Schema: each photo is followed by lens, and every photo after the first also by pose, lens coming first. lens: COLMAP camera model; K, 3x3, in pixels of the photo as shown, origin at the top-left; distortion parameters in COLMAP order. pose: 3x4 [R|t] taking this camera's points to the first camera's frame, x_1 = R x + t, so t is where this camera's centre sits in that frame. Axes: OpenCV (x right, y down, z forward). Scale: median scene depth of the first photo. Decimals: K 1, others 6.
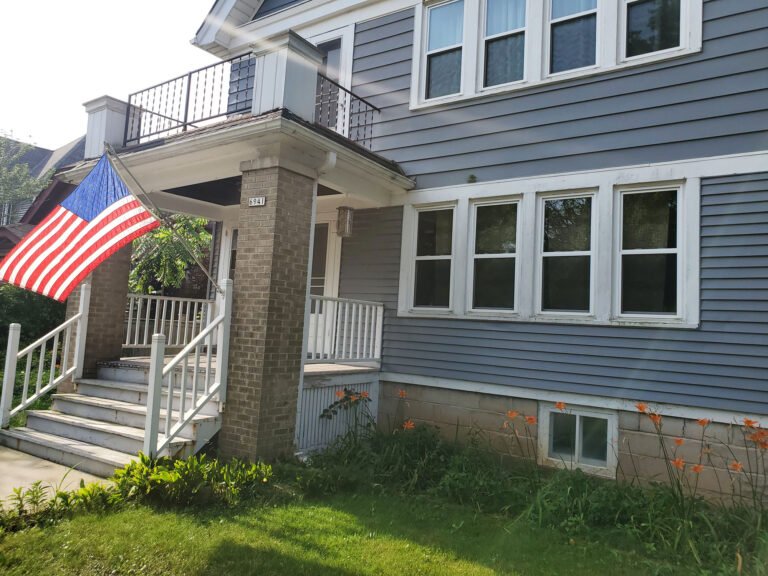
lens RADIAL K [[576.7, 0, 392.1], [0, 576.7, 272.8], [0, 0, 1]] dist [0.120841, -0.229651]
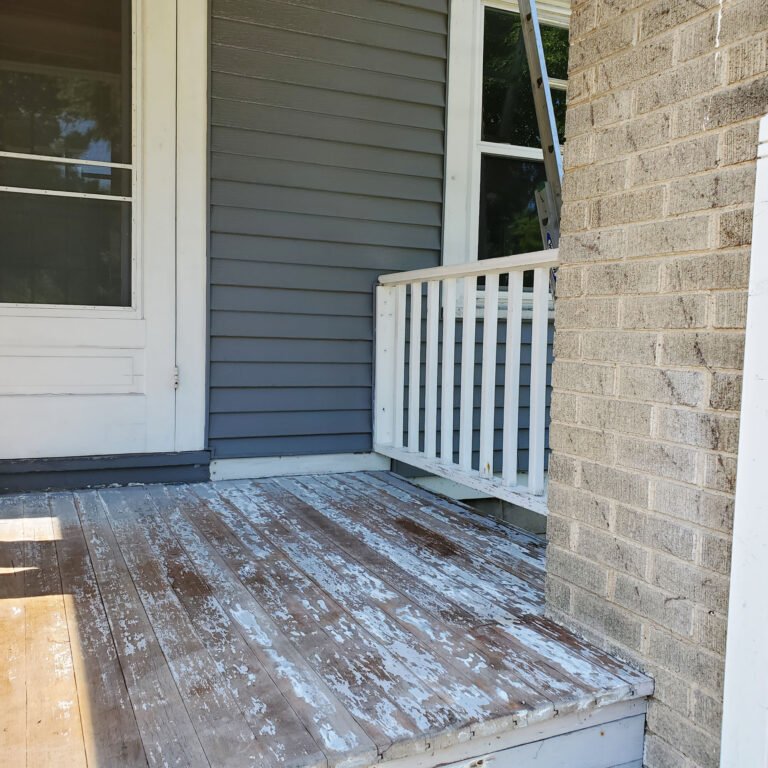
lens RADIAL K [[793.3, 0, 384.0], [0, 793.3, 384.0], [0, 0, 1]] dist [0.012117, -0.004131]
pose [[0.533846, -0.096094, 0.840104, -0.418323], [-0.076718, 0.983920, 0.161295, 0.044053], [-0.842094, -0.150558, 0.517890, 0.808901]]
